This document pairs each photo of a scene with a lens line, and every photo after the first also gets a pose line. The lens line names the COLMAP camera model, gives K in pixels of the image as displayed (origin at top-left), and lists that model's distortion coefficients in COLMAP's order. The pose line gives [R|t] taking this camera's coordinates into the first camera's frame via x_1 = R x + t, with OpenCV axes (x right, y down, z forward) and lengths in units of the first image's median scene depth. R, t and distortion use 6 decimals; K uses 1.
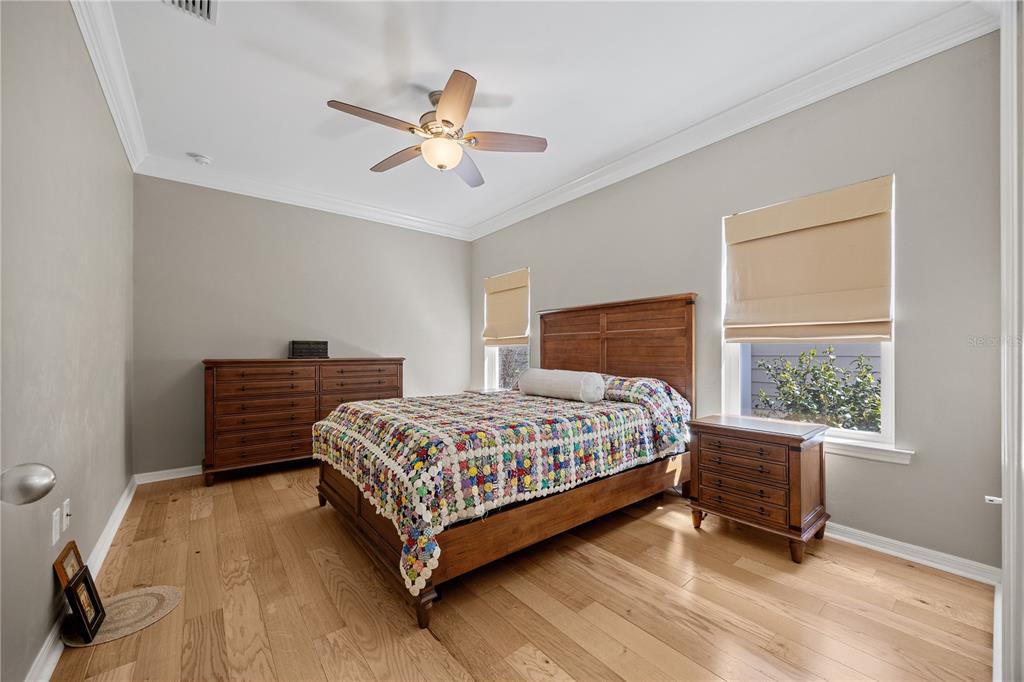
lens RADIAL K [[393.0, 0, 521.6], [0, 393.0, 350.3], [0, 0, 1]] dist [0.001861, 0.000291]
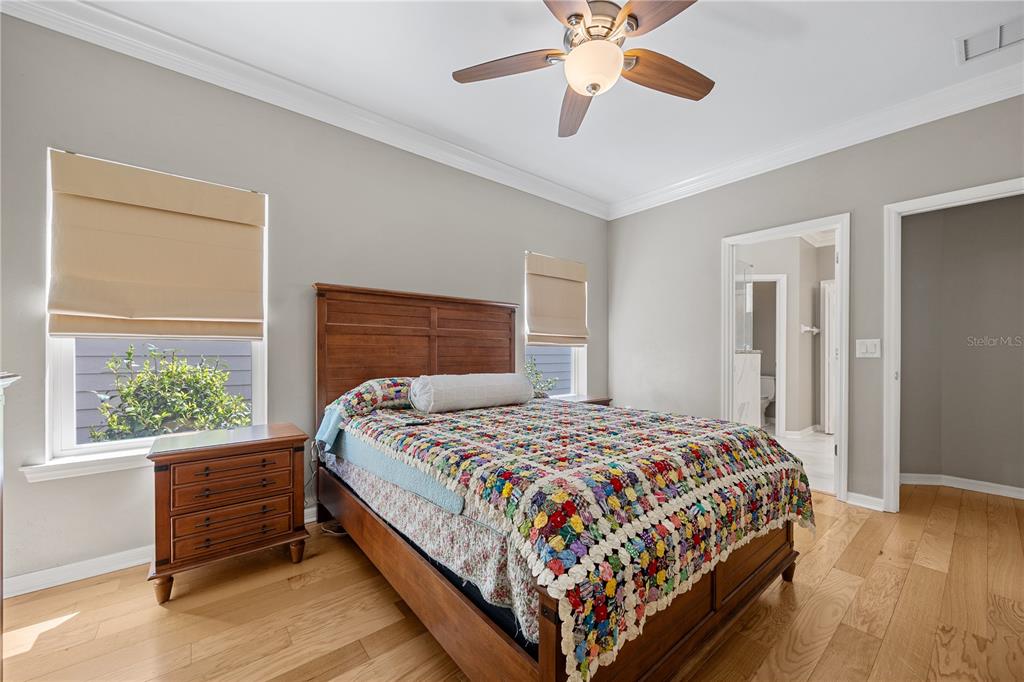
lens RADIAL K [[393.0, 0, 522.2], [0, 393.0, 347.8], [0, 0, 1]] dist [0.001861, 0.000291]
pose [[-0.012534, 0.014245, 0.999820, -0.669404], [-0.007230, 0.999871, -0.014337, 0.006265], [-0.999895, -0.007408, -0.012429, 0.844068]]
